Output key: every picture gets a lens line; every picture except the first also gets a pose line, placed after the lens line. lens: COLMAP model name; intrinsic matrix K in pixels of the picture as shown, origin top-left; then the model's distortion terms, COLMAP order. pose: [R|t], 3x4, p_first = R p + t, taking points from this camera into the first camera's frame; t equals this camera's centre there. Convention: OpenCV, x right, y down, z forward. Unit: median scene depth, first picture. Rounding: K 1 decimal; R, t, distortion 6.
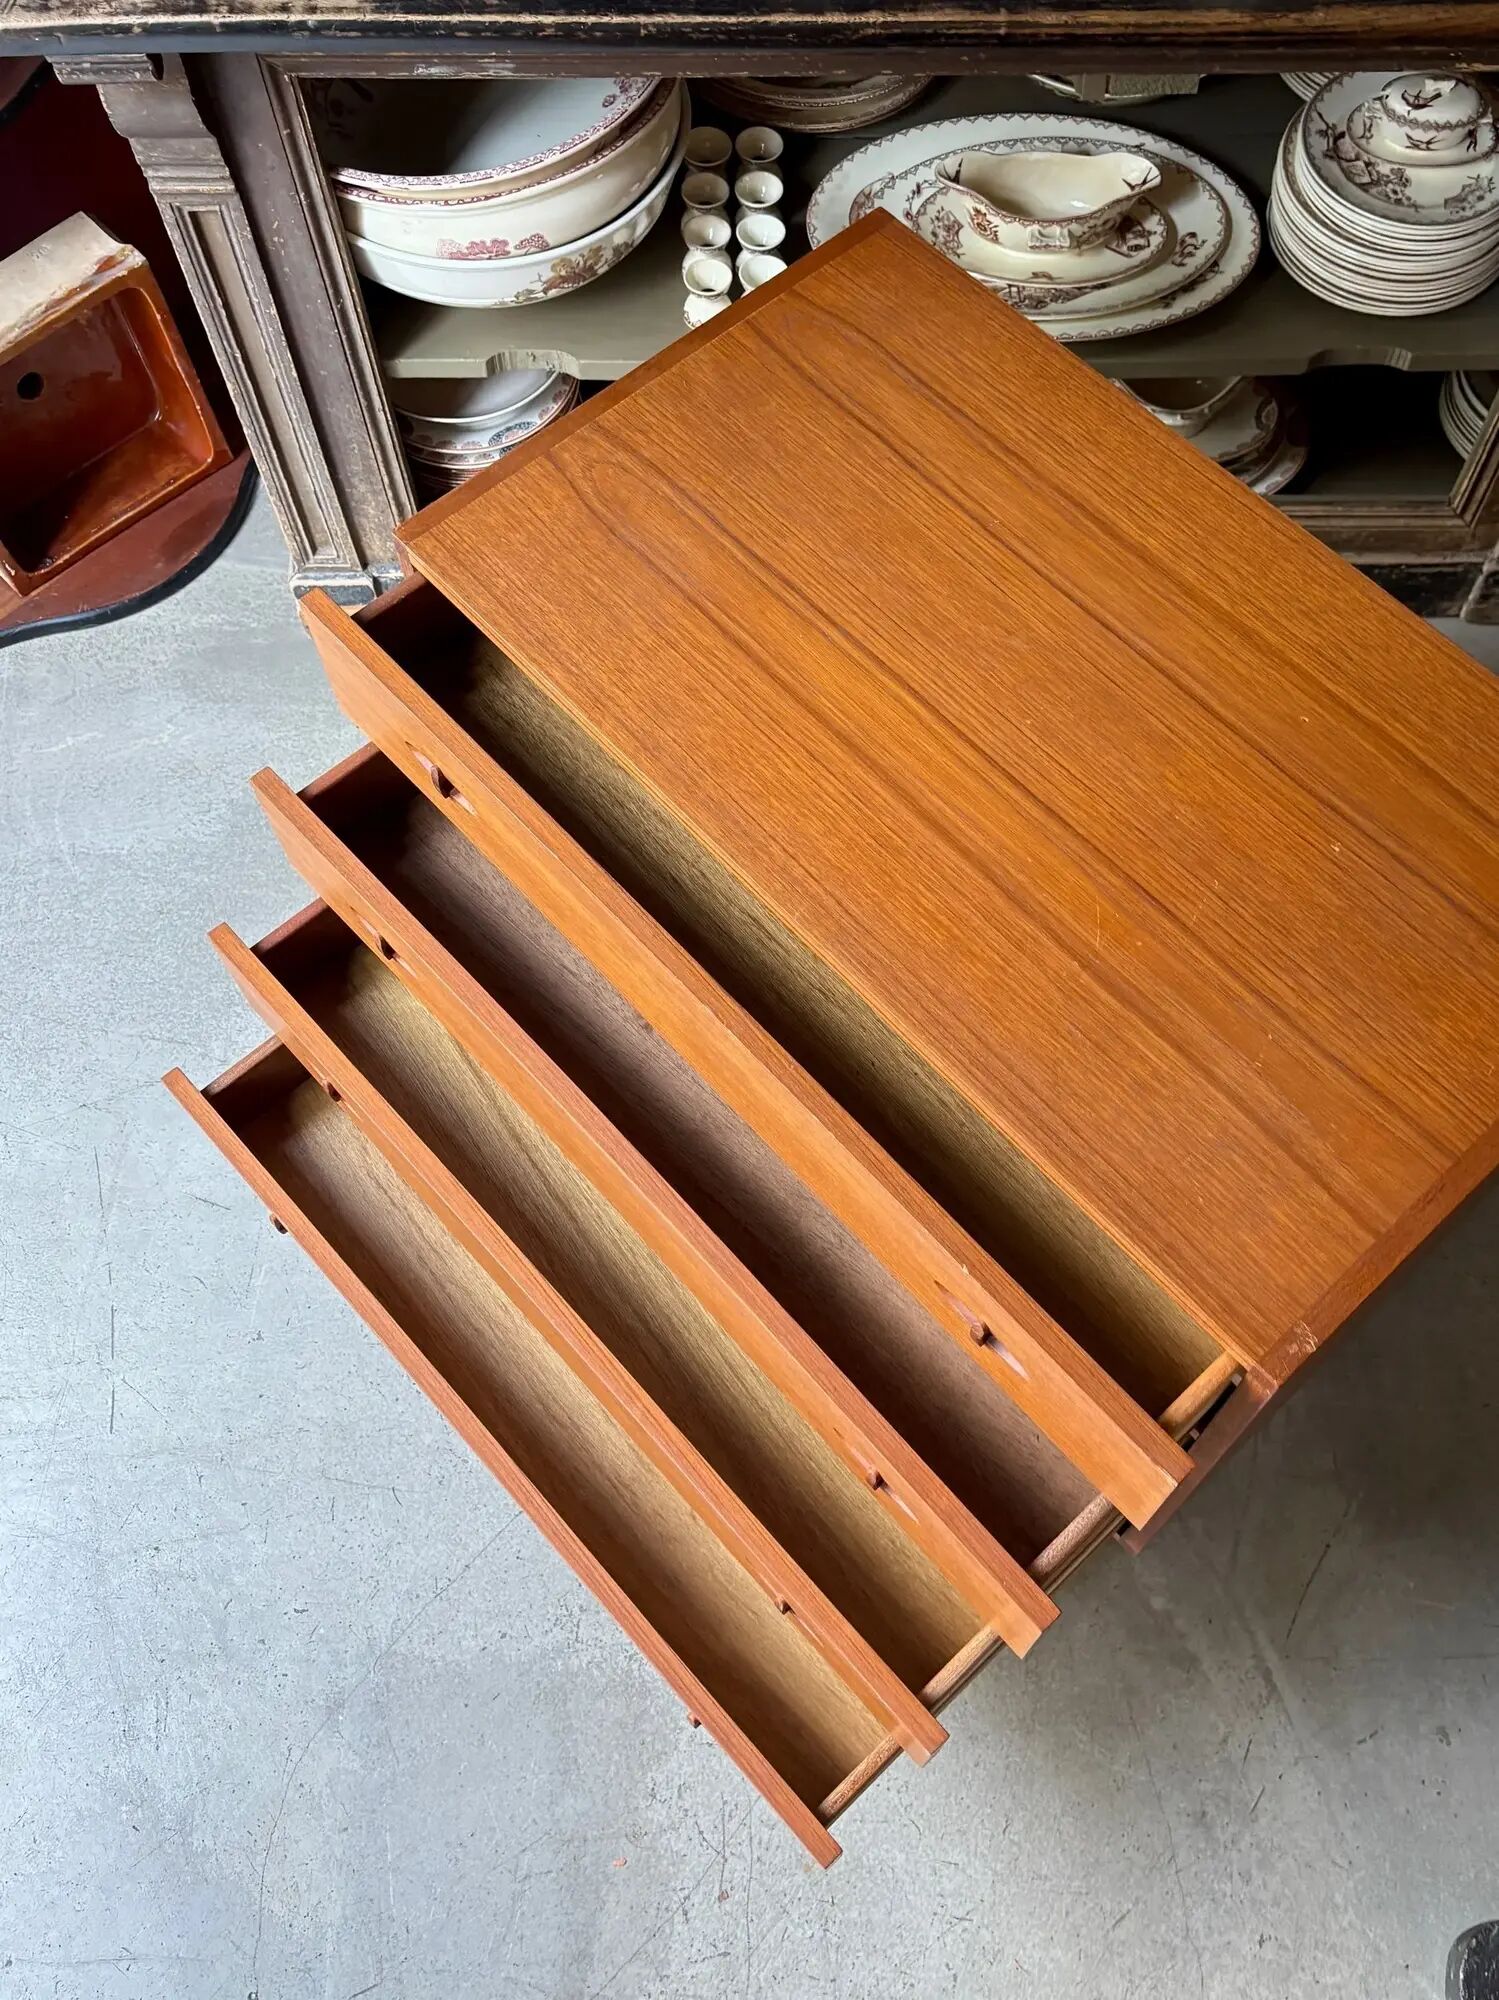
lens RADIAL K [[1898.4, 0, 832.0], [0, 1898.4, 954.0], [0, 0, 1]] dist [0.006546, 0.000000]
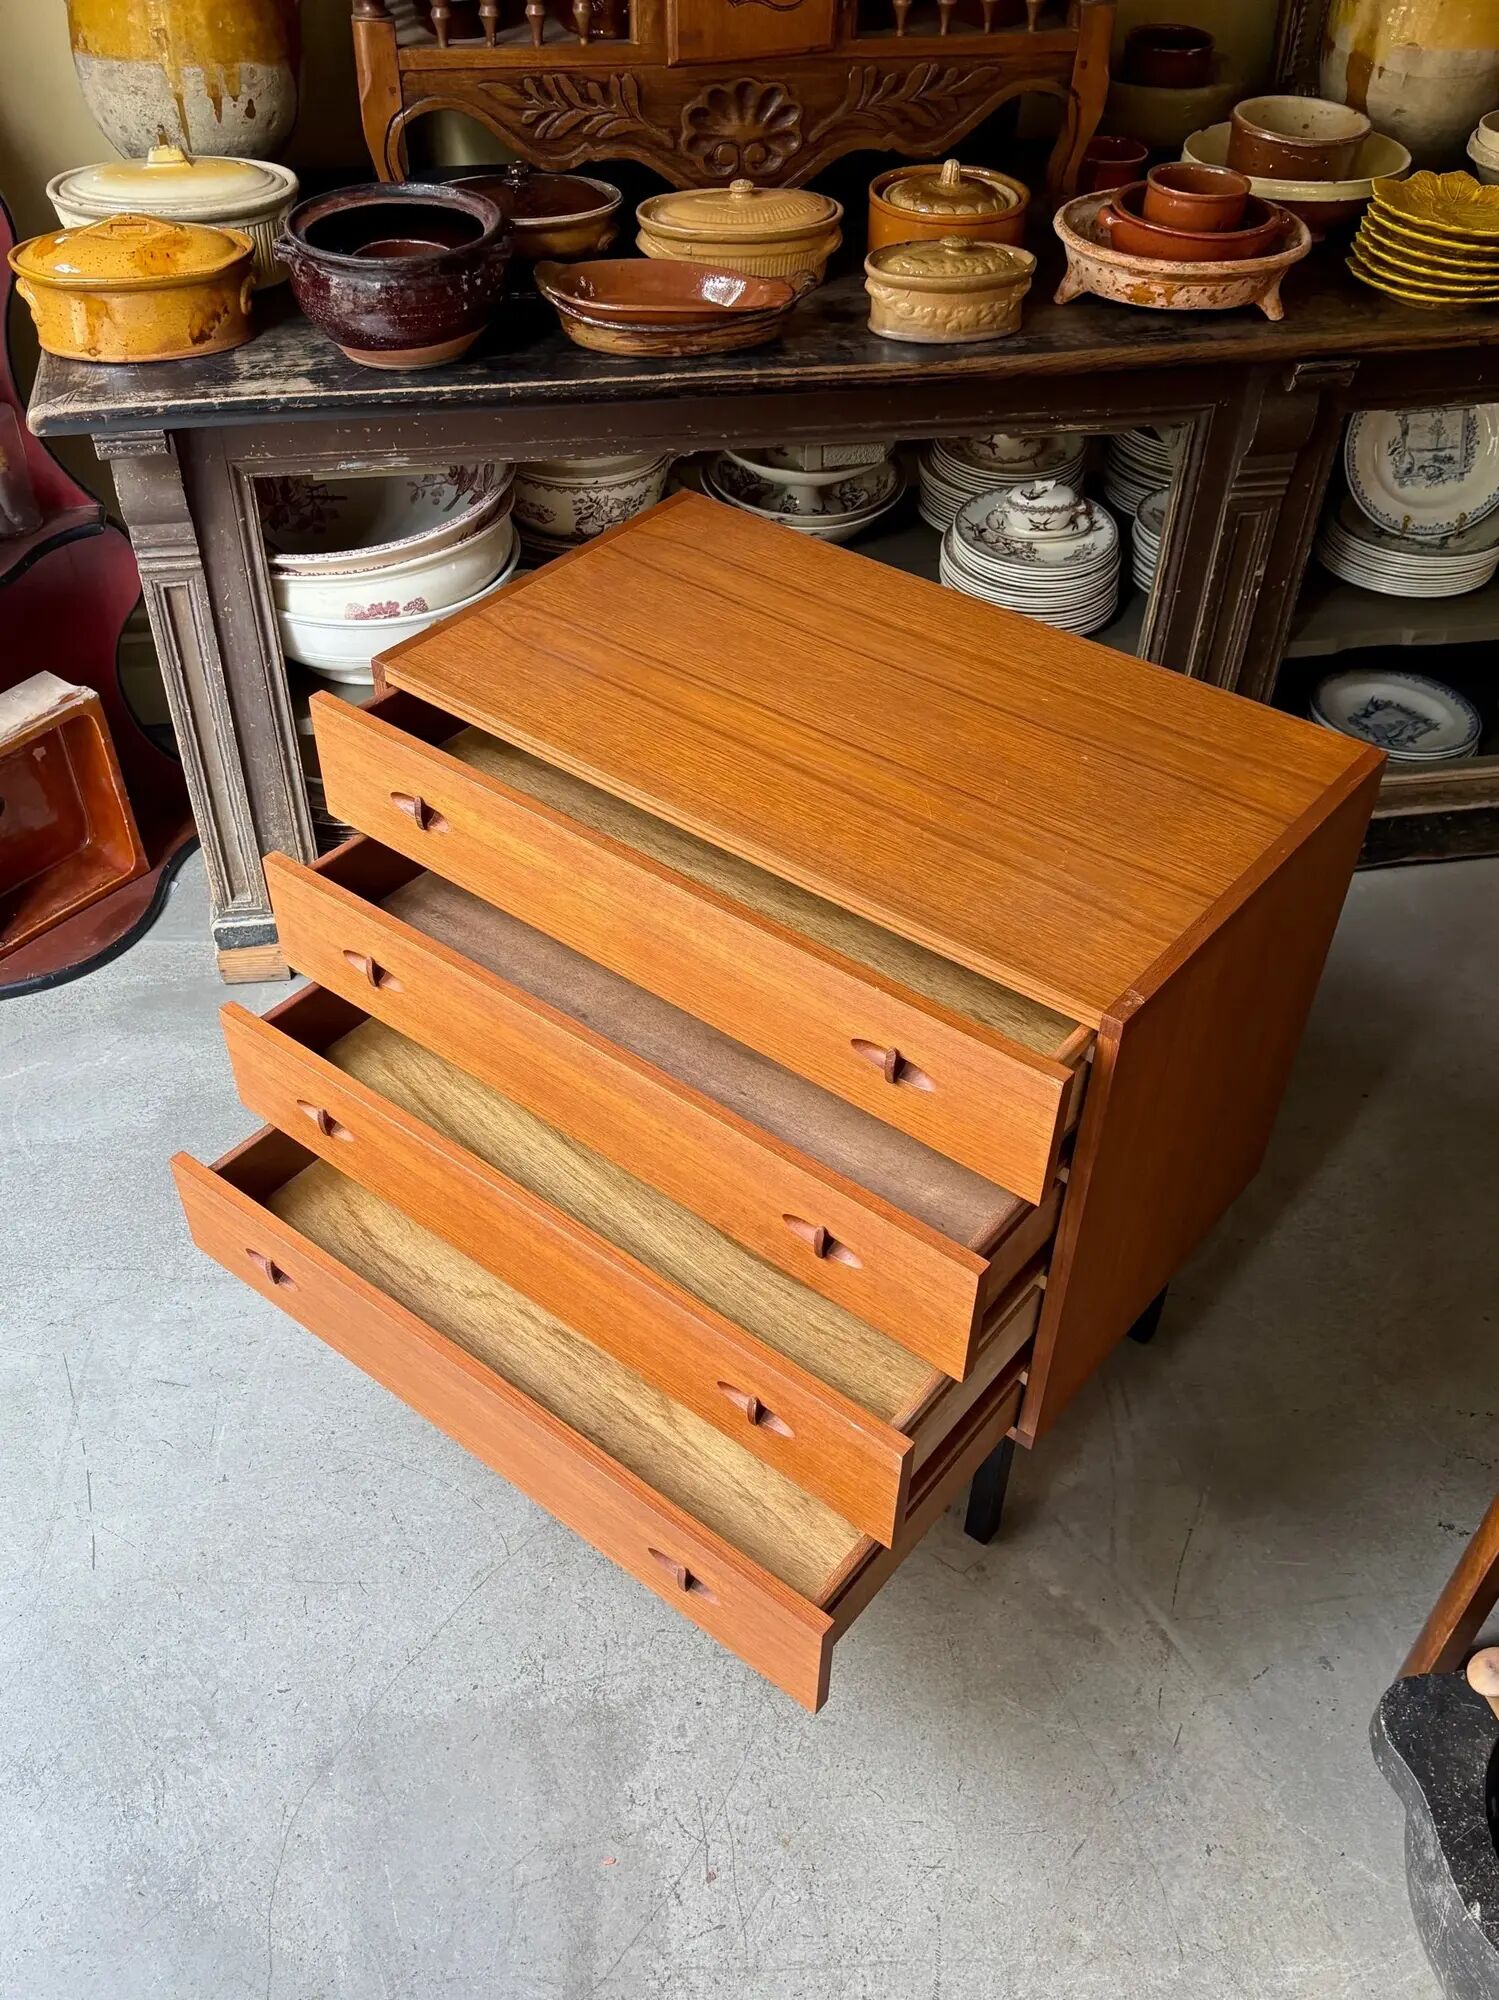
lens RADIAL K [[1825.2, 0, 703.9], [0, 1825.2, 1028.7], [0, 0, 1]] dist [0.011281, 0.000000]
pose [[0.991122, -0.091886, 0.096096, -0.111039], [0.120044, 0.929151, -0.349669, 0.396417], [-0.057158, 0.358101, 0.931932, -0.116977]]
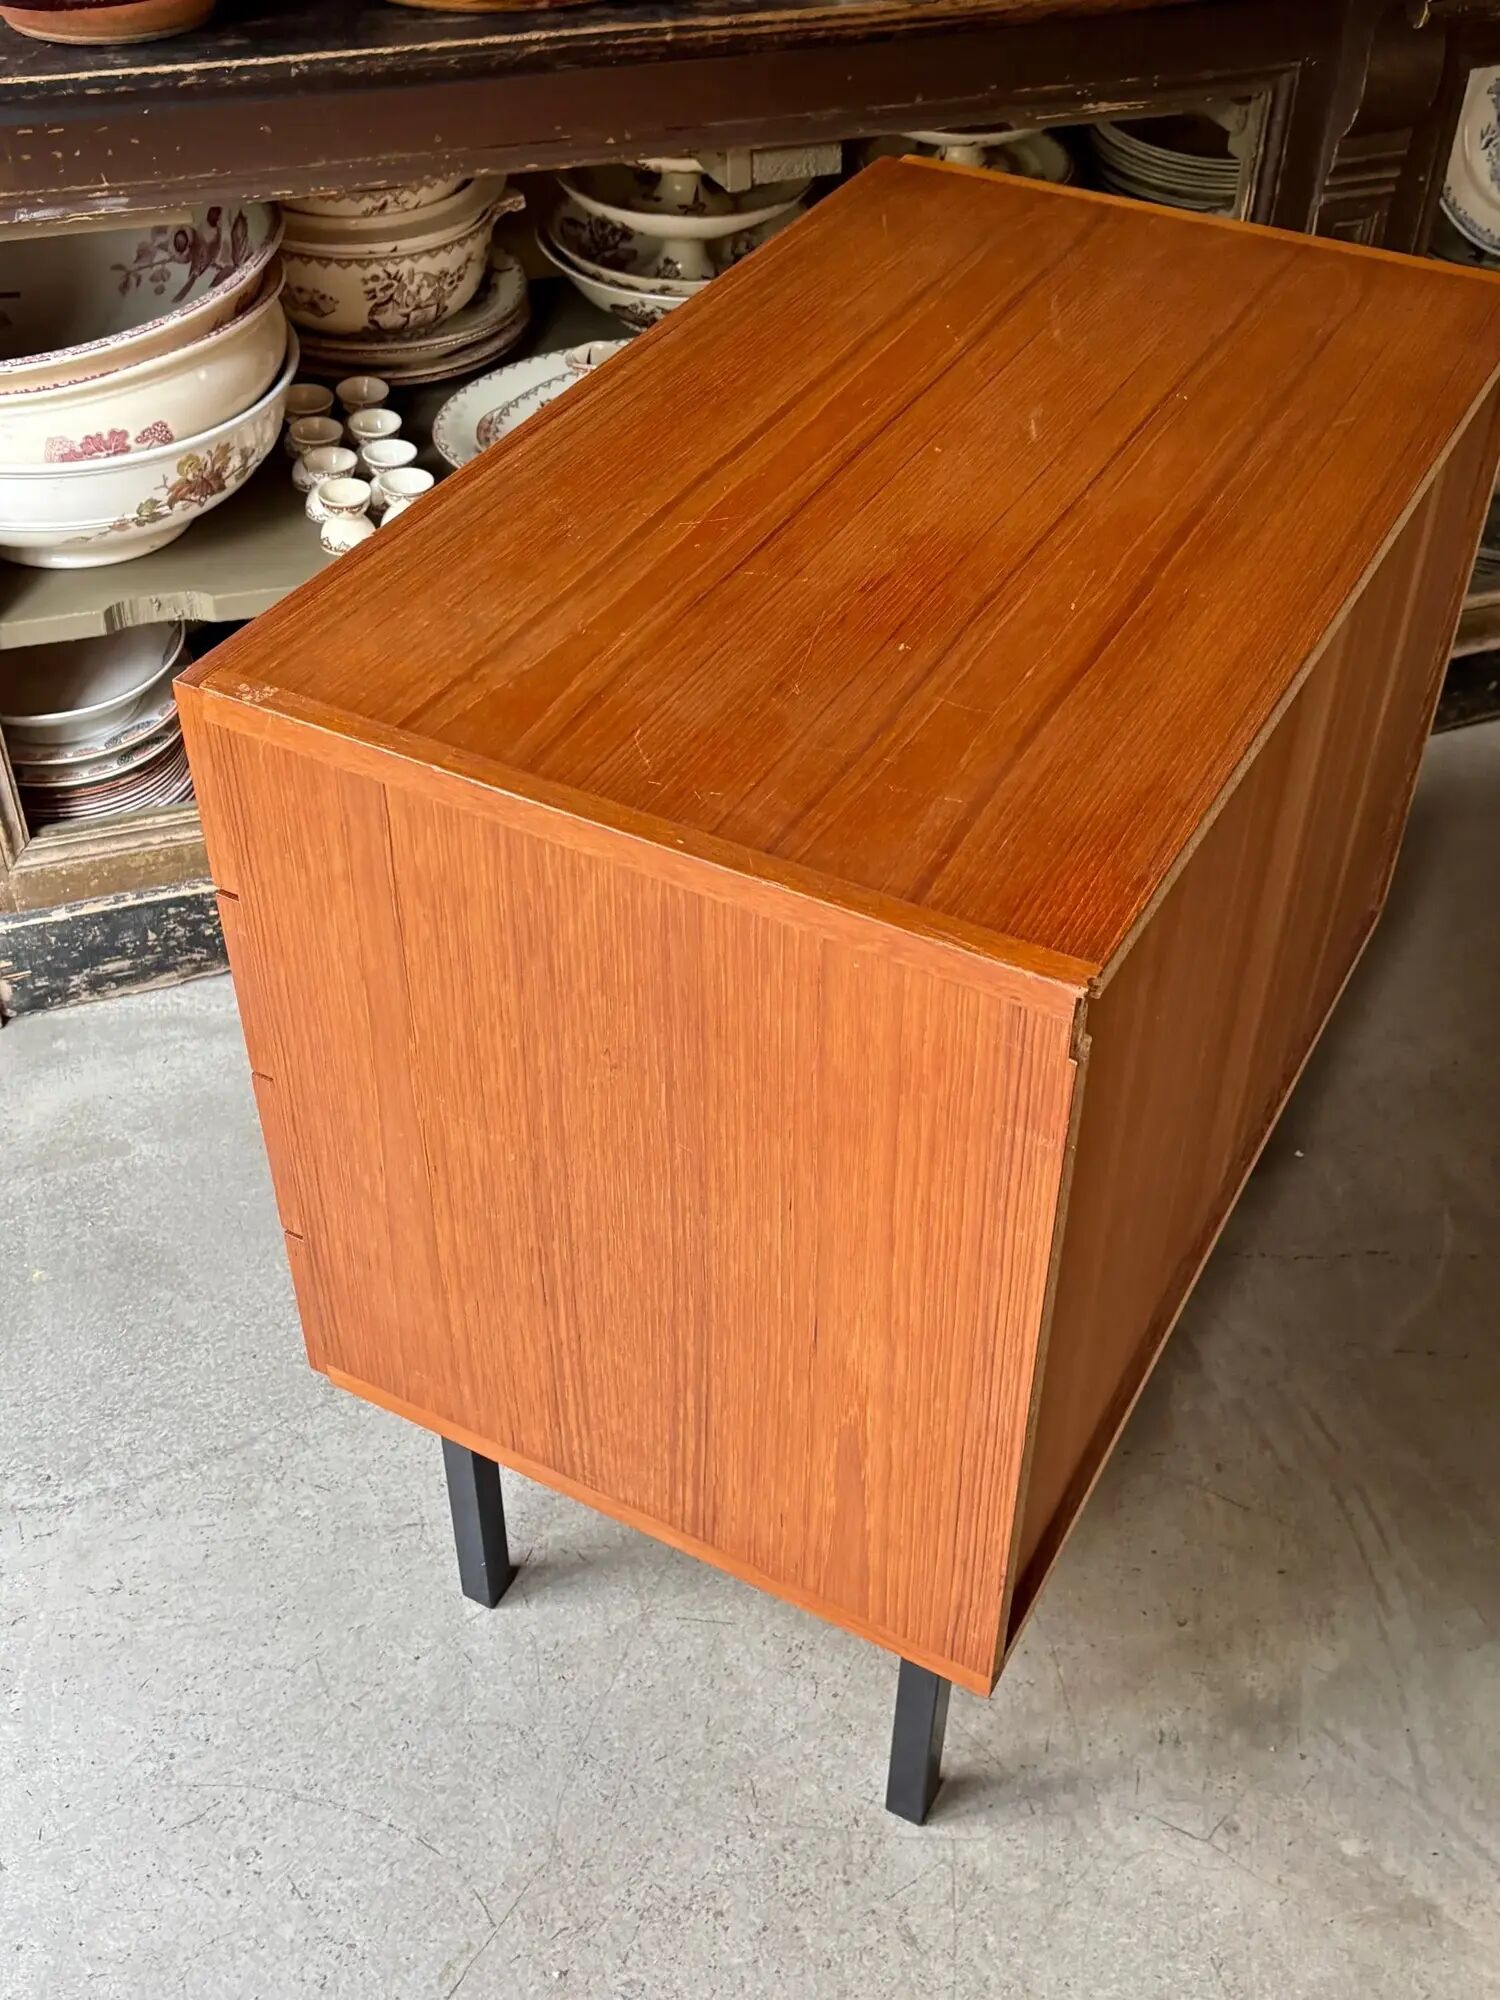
lens RADIAL K [[2150.7, 0, 742.7], [0, 2150.7, 952.7], [0, 0, 1]] dist [0.007800, 0.000000]
pose [[0.955318, -0.191834, 0.224873, -0.173966], [0.262220, 0.901142, -0.345231, 0.264027], [-0.136415, 0.388771, 0.911179, 0.156062]]
